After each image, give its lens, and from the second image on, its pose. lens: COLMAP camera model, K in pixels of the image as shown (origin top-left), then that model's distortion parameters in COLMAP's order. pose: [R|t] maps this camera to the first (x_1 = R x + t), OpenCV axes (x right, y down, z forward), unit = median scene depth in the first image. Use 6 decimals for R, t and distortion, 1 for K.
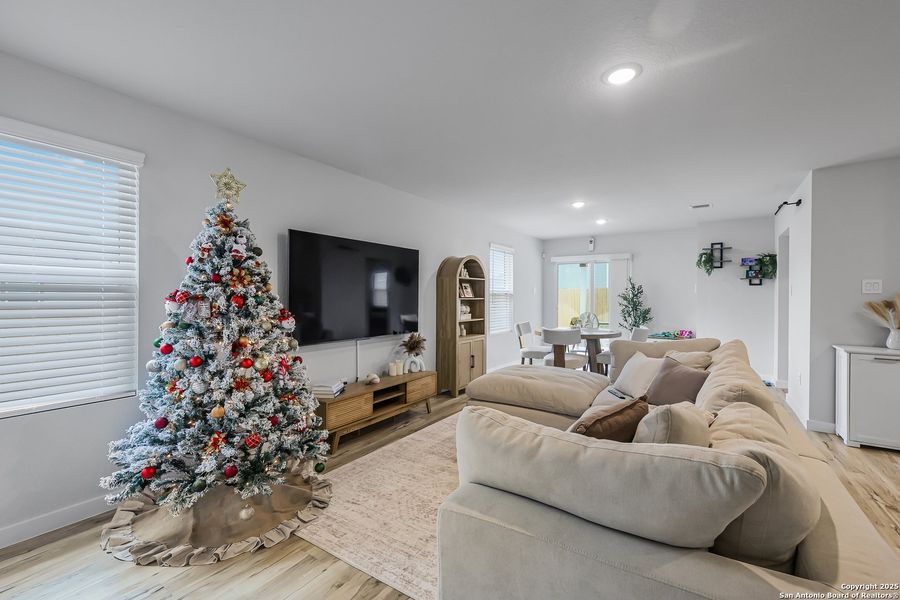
lens RADIAL K [[391.8, 0, 449.0], [0, 391.8, 300.9], [0, 0, 1]] dist [0.000506, 0.000735]
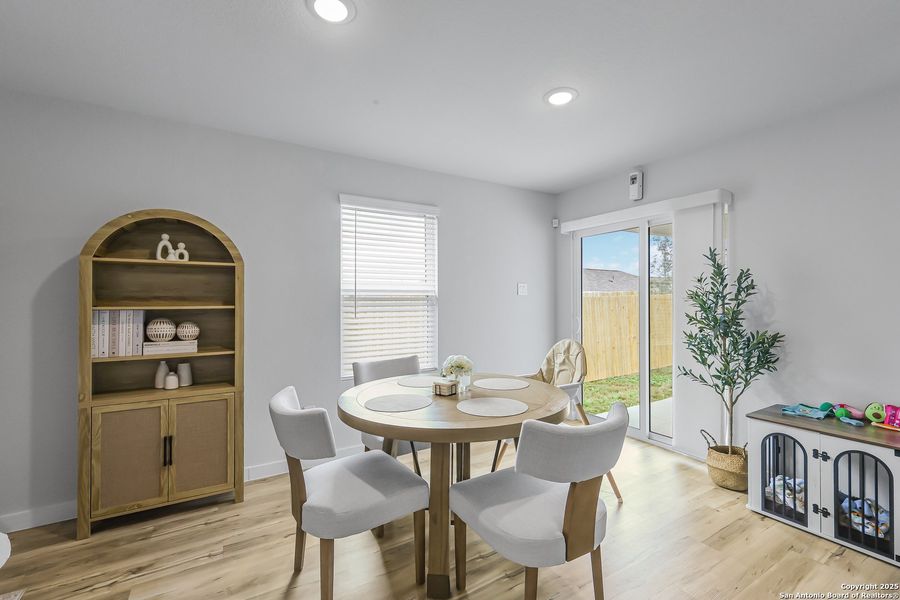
lens RADIAL K [[391.8, 0, 450.6], [0, 391.8, 299.4], [0, 0, 1]] dist [0.000506, 0.000735]
pose [[0.906278, -0.004614, -0.422658, 0.389914], [-0.000504, 0.999928, -0.011995, -0.007258], [0.422683, 0.011083, 0.906210, 0.540714]]
